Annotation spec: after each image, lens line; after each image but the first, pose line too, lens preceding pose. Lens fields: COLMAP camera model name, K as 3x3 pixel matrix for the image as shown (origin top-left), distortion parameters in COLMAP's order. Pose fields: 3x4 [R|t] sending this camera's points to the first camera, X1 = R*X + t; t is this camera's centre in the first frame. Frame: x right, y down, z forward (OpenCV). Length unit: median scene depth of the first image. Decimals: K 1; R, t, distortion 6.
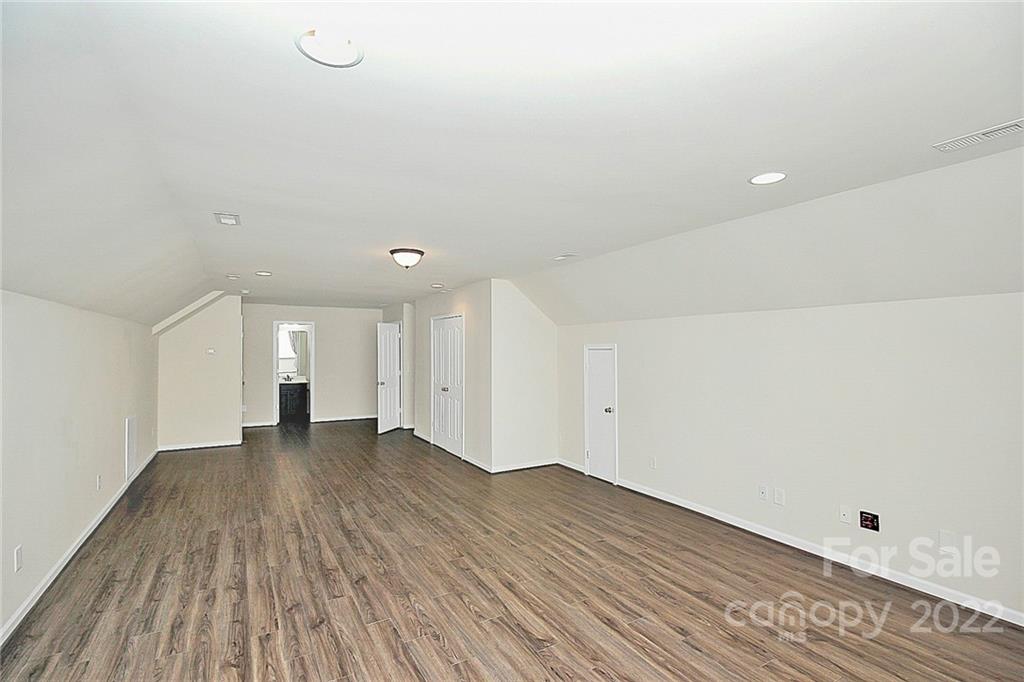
lens RADIAL K [[486.0, 0, 516.1], [0, 486.0, 331.6], [0, 0, 1]] dist [0.002286, -0.016954]
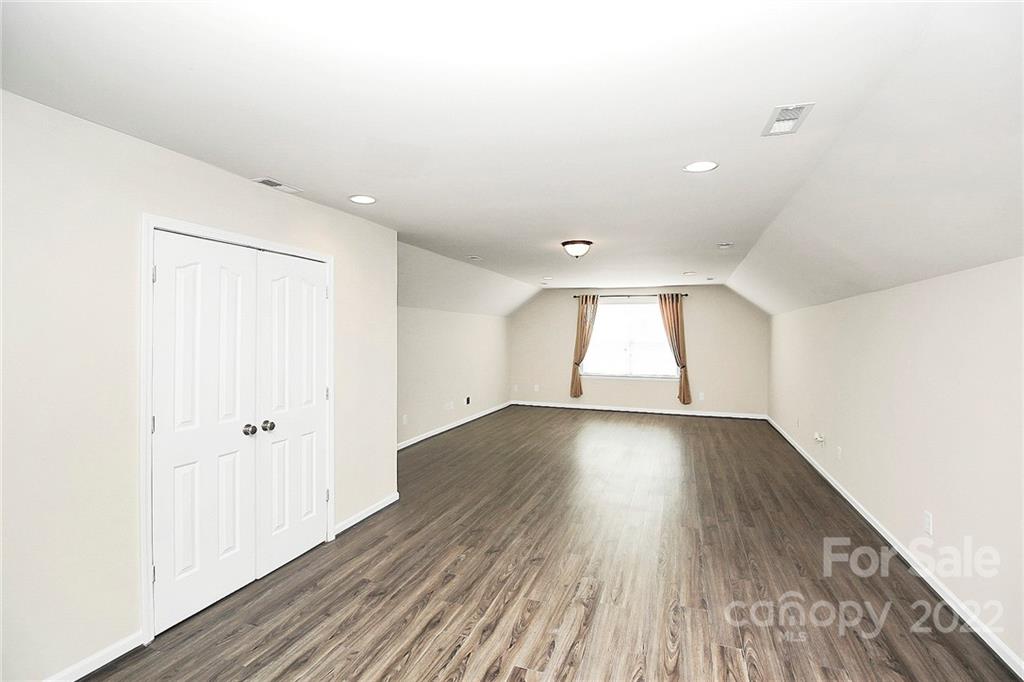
lens RADIAL K [[486.0, 0, 516.1], [0, 486.0, 331.6], [0, 0, 1]] dist [0.002286, -0.016954]
pose [[-0.663532, -0.000451, 0.748148, -1.051214], [-0.033381, 0.999022, -0.029004, 0.085564], [-0.747403, -0.044219, -0.662898, 2.022338]]
